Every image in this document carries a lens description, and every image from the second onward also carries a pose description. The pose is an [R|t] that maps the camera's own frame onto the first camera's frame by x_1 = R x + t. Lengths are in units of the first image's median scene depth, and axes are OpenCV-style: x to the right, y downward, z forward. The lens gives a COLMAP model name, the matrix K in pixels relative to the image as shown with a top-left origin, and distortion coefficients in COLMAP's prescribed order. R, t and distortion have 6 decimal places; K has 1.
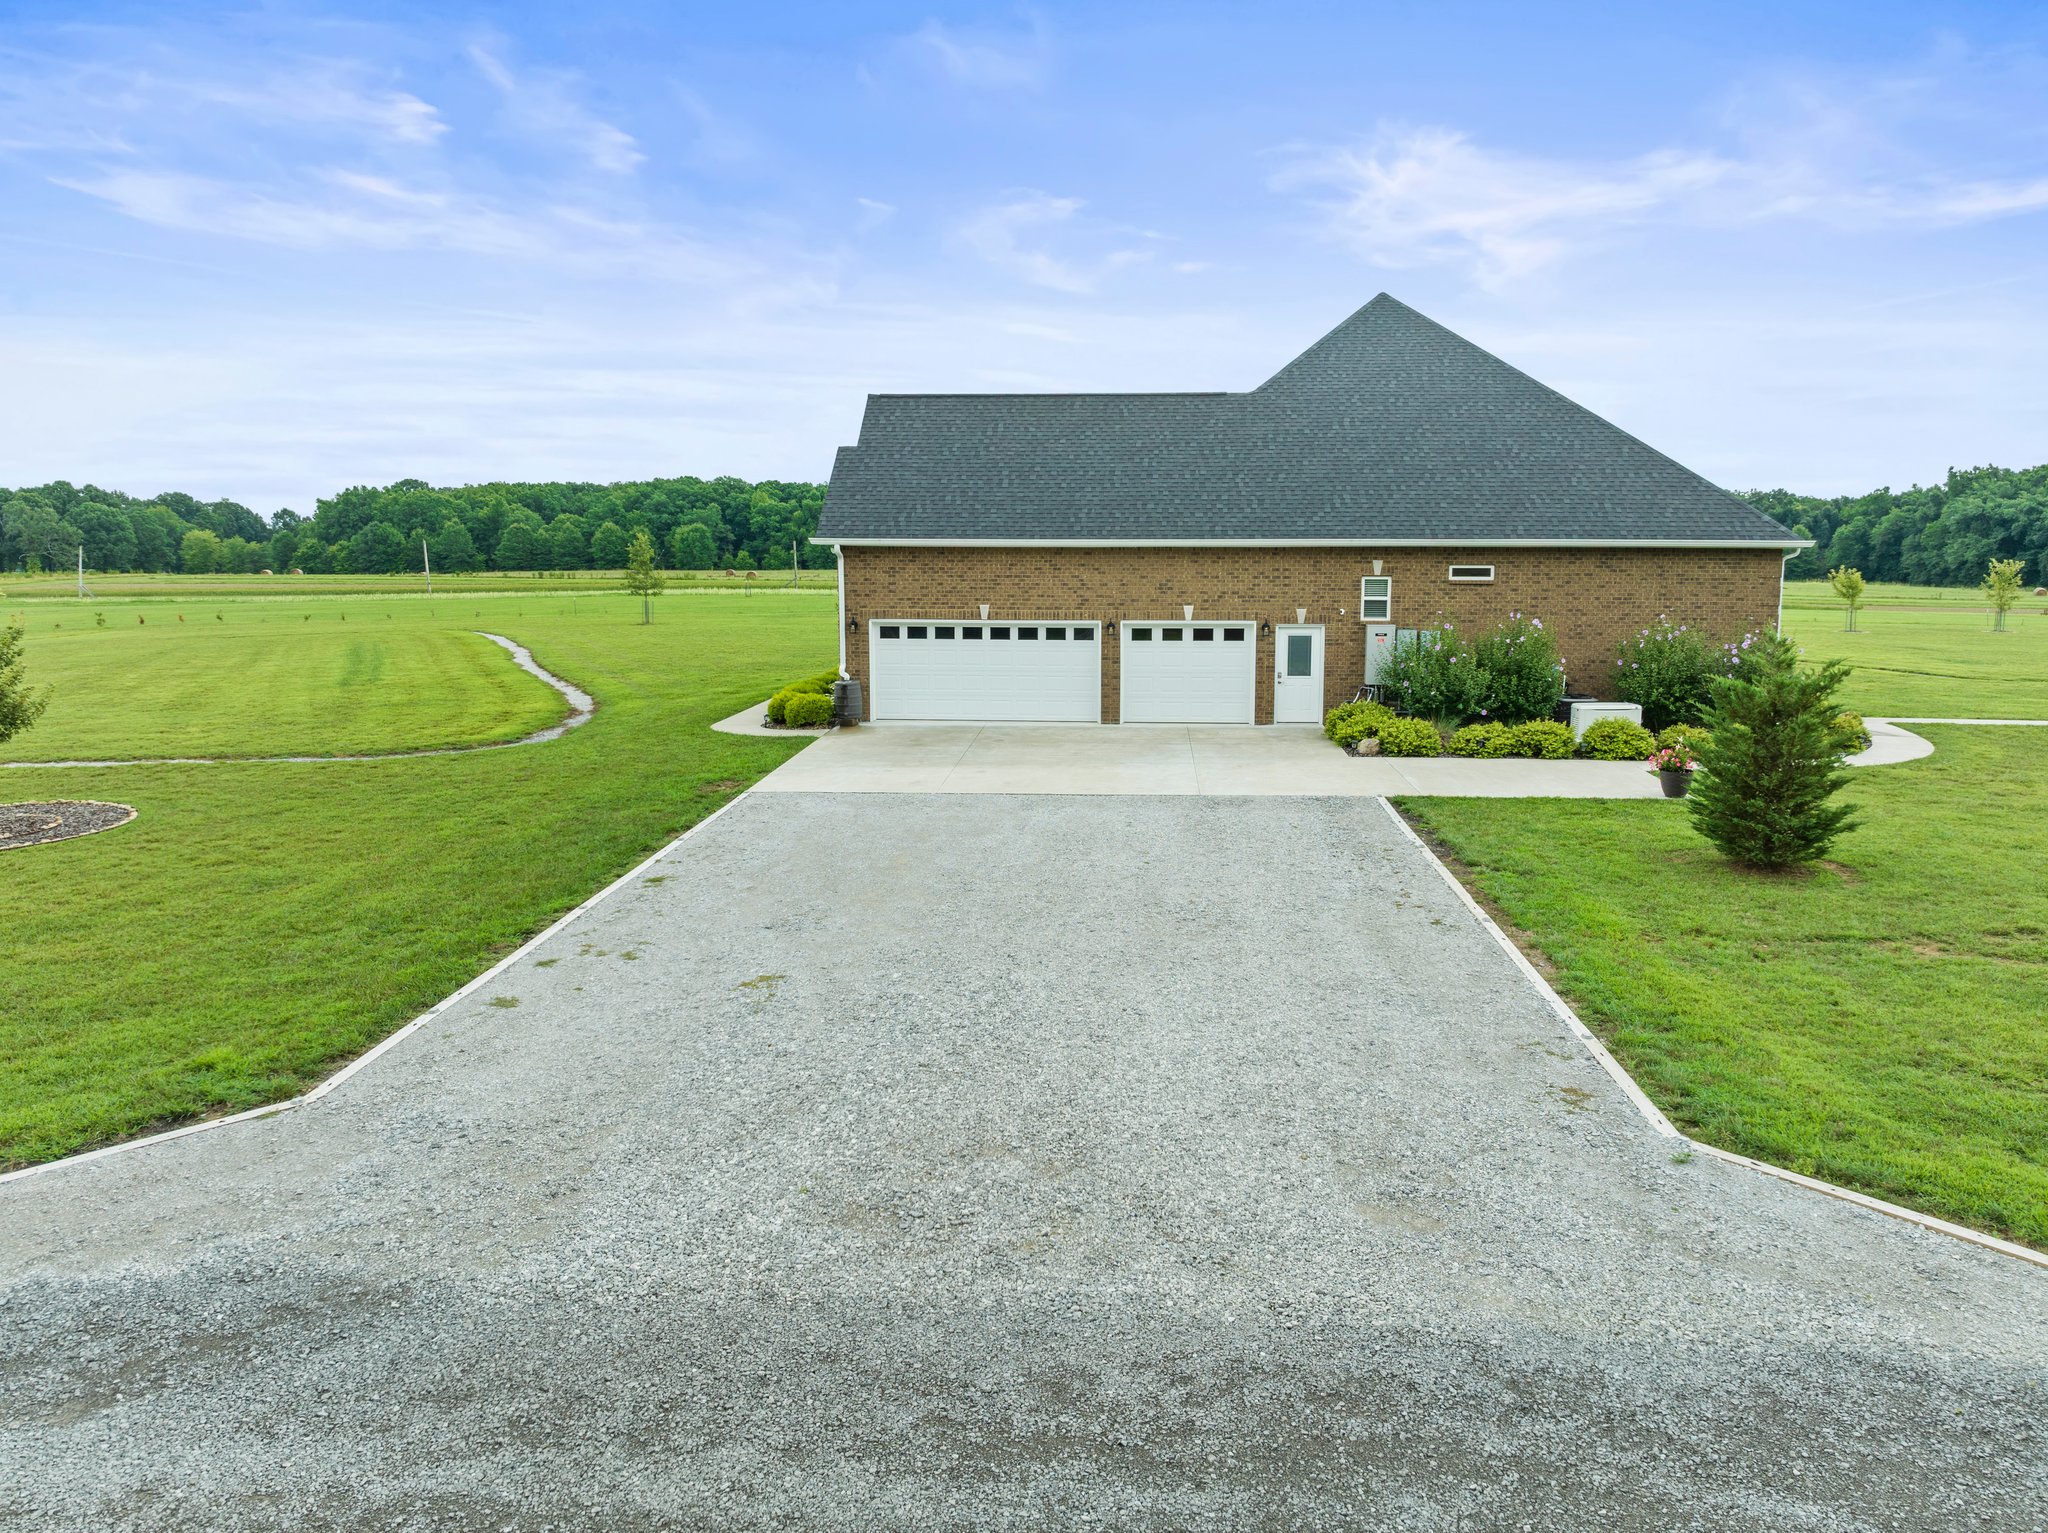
lens RADIAL K [[1393.2, 0, 1054.6], [0, 1393.2, 765.5], [0, 0, 1]] dist [-0.027000, 0.001106]
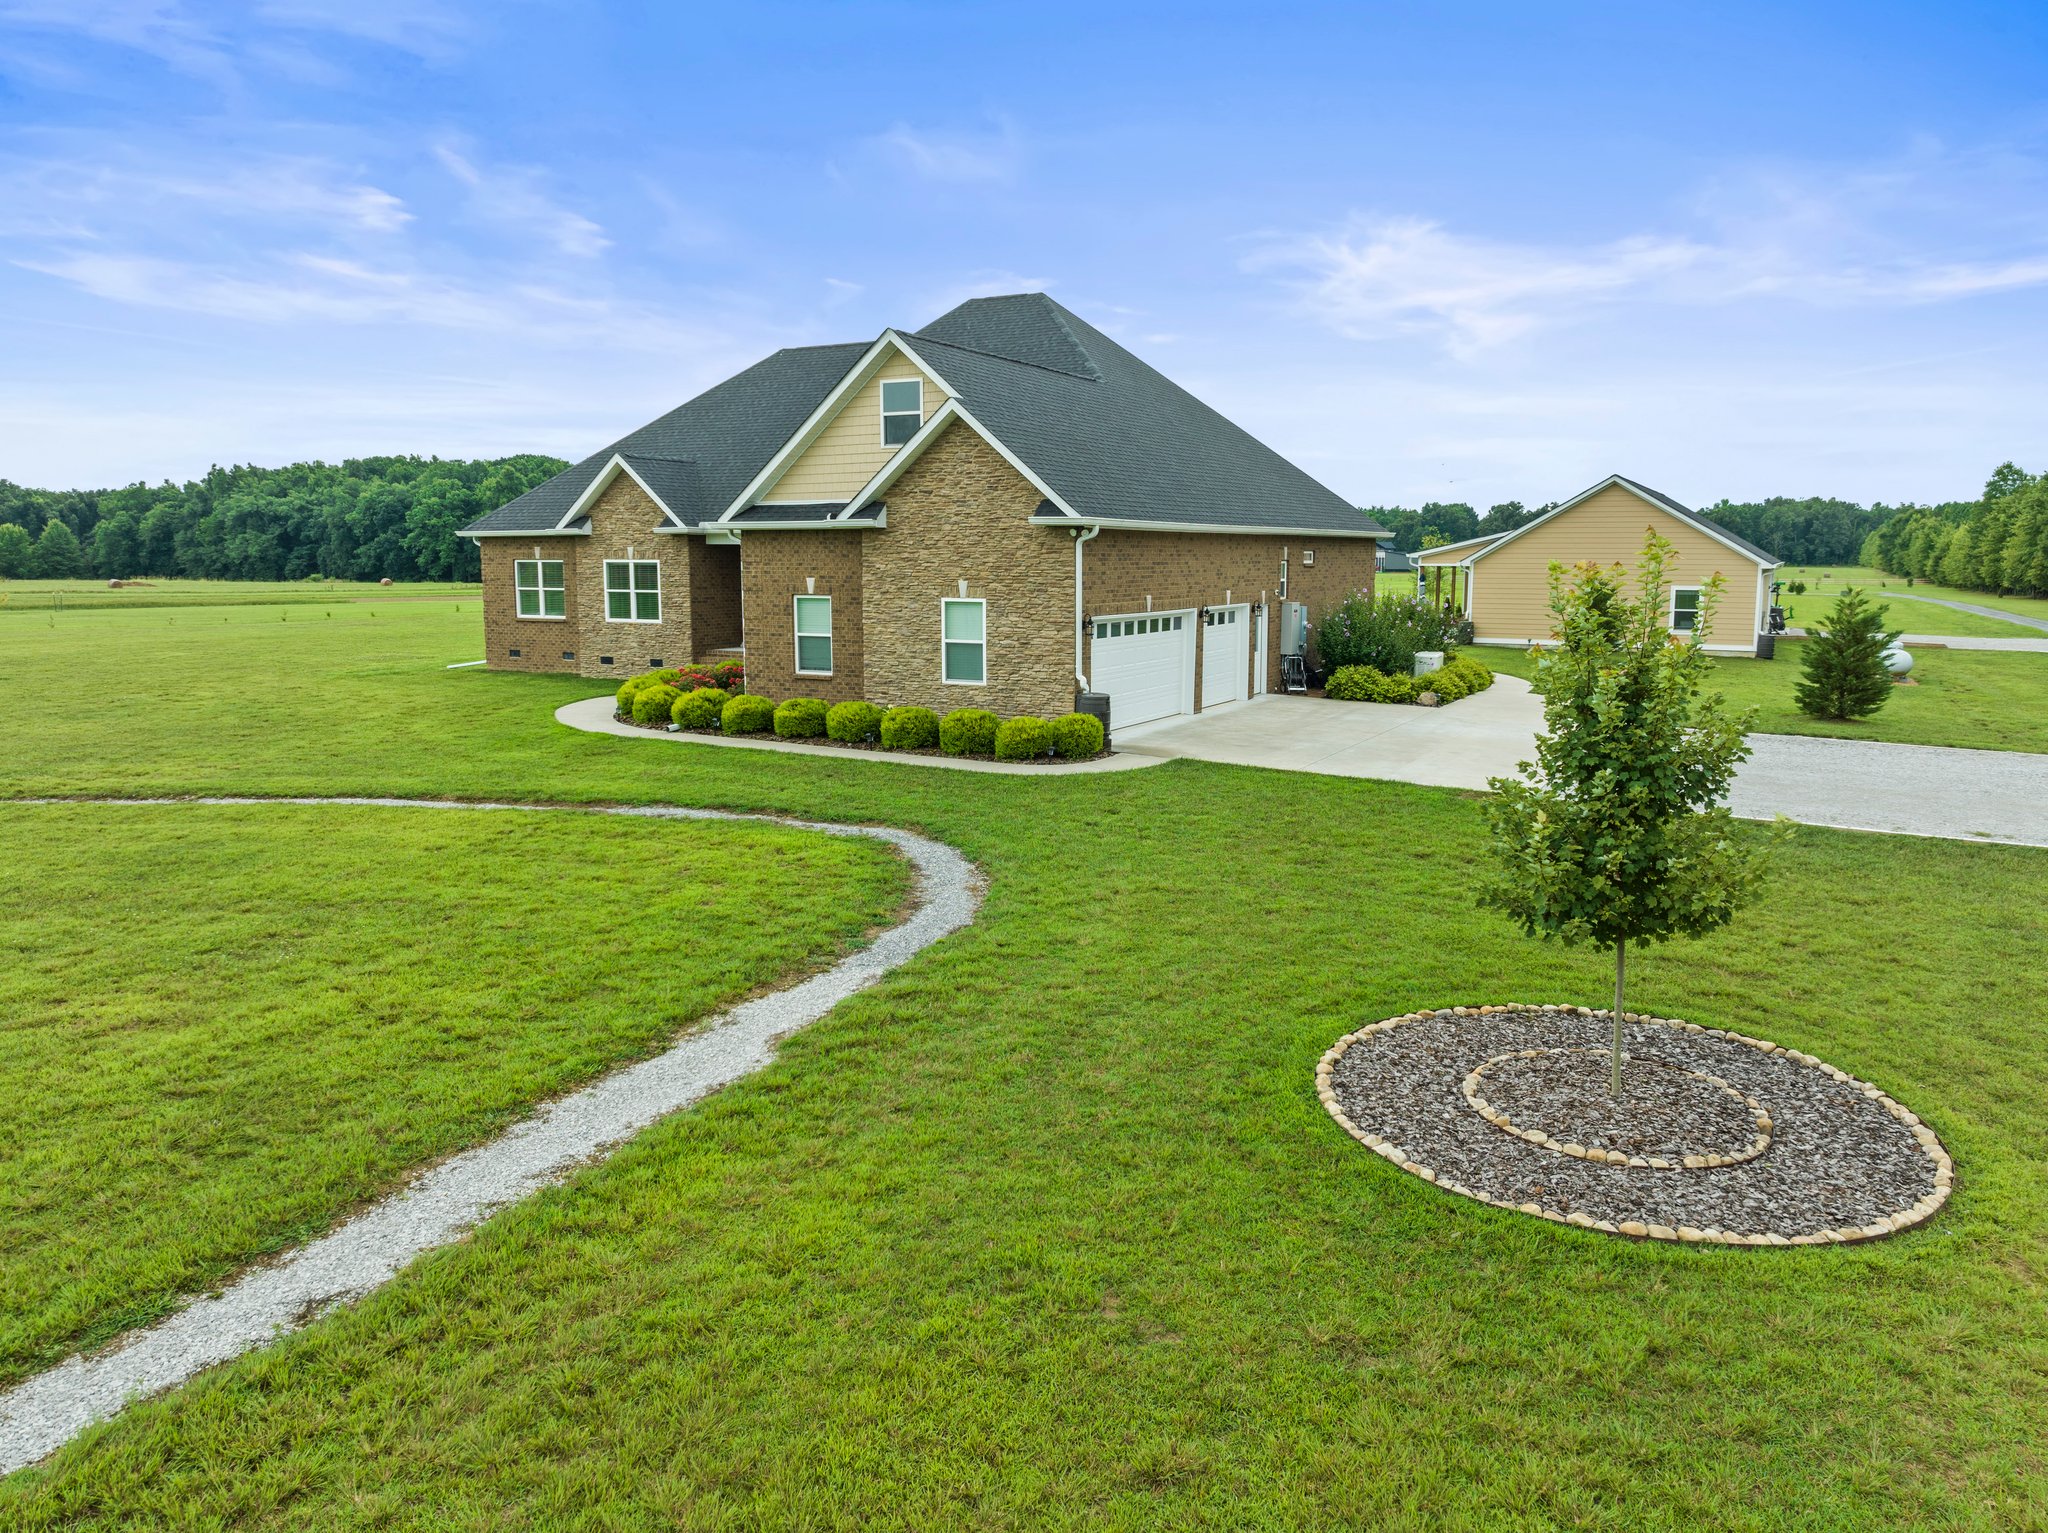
lens RADIAL K [[1444.4, 0, 1024.0], [0, 1444.4, 766.5], [0, 0, 1]] dist [-0.006003, -0.063394]
pose [[0.428123, -0.130183, 0.894295, -2.485594], [0.147219, 0.986398, 0.073112, -0.234503], [-0.891649, 0.100357, 0.441465, 1.863982]]
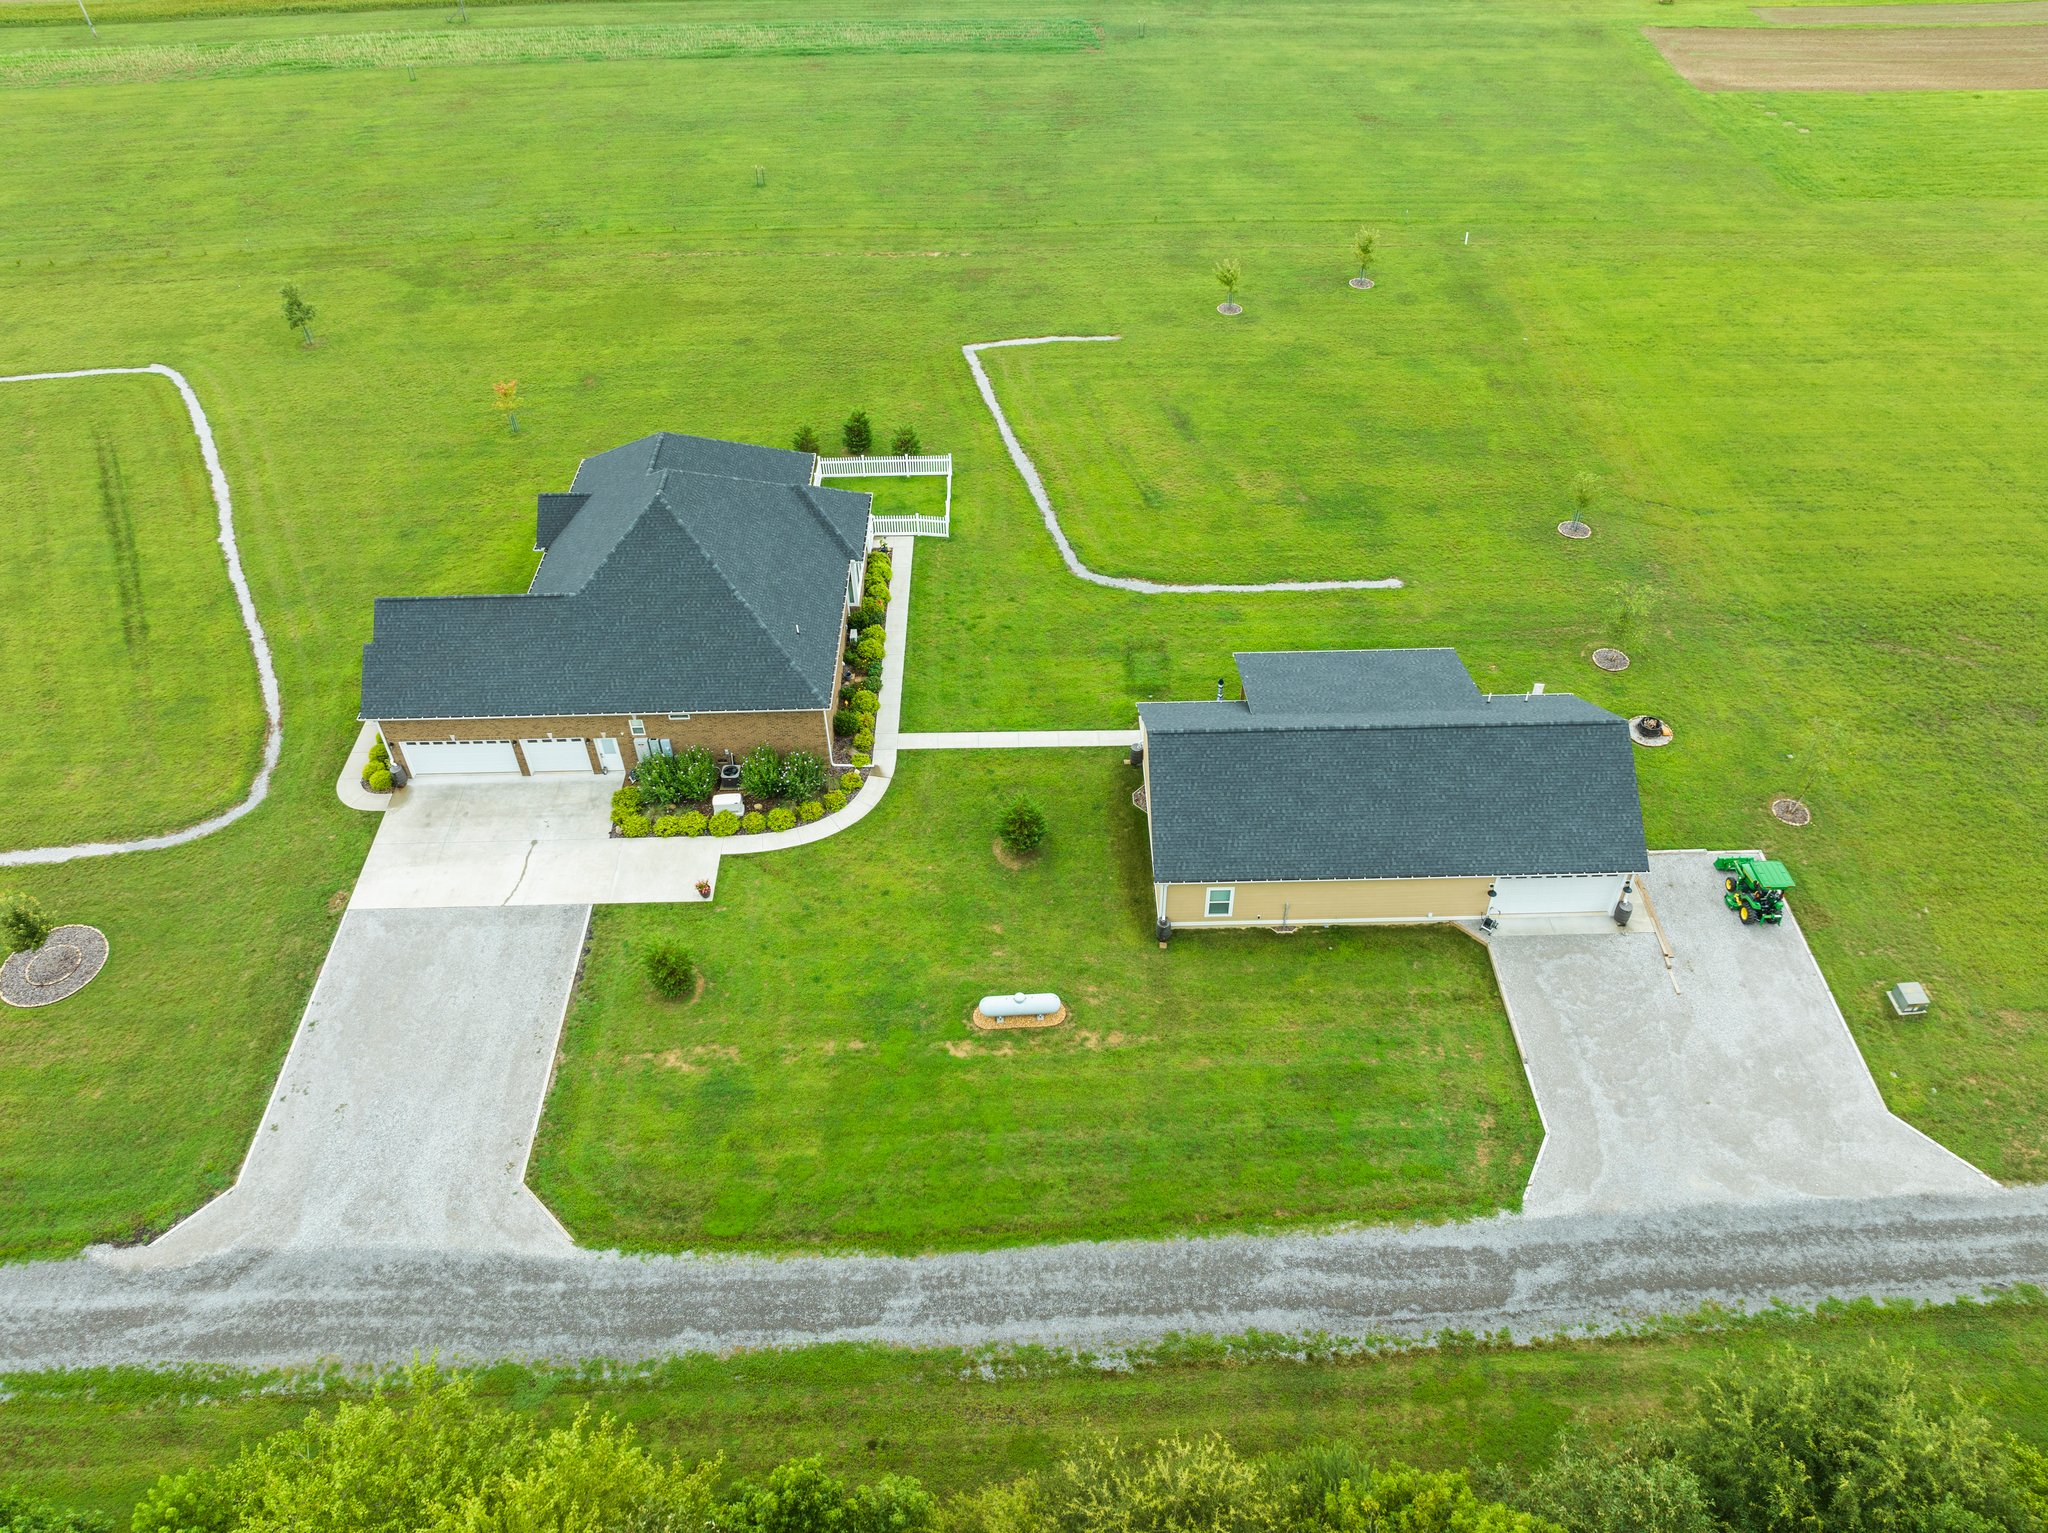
lens RADIAL K [[1468.9, 0, 1022.1], [0, 1468.9, 642.7], [0, 0, 1]] dist [-0.064878, 0.033013]
pose [[0.996074, -0.069886, 0.054343, 1.884393], [0.033004, 0.862743, 0.504565, -3.559268], [-0.082146, -0.500791, 0.861662, -2.372716]]
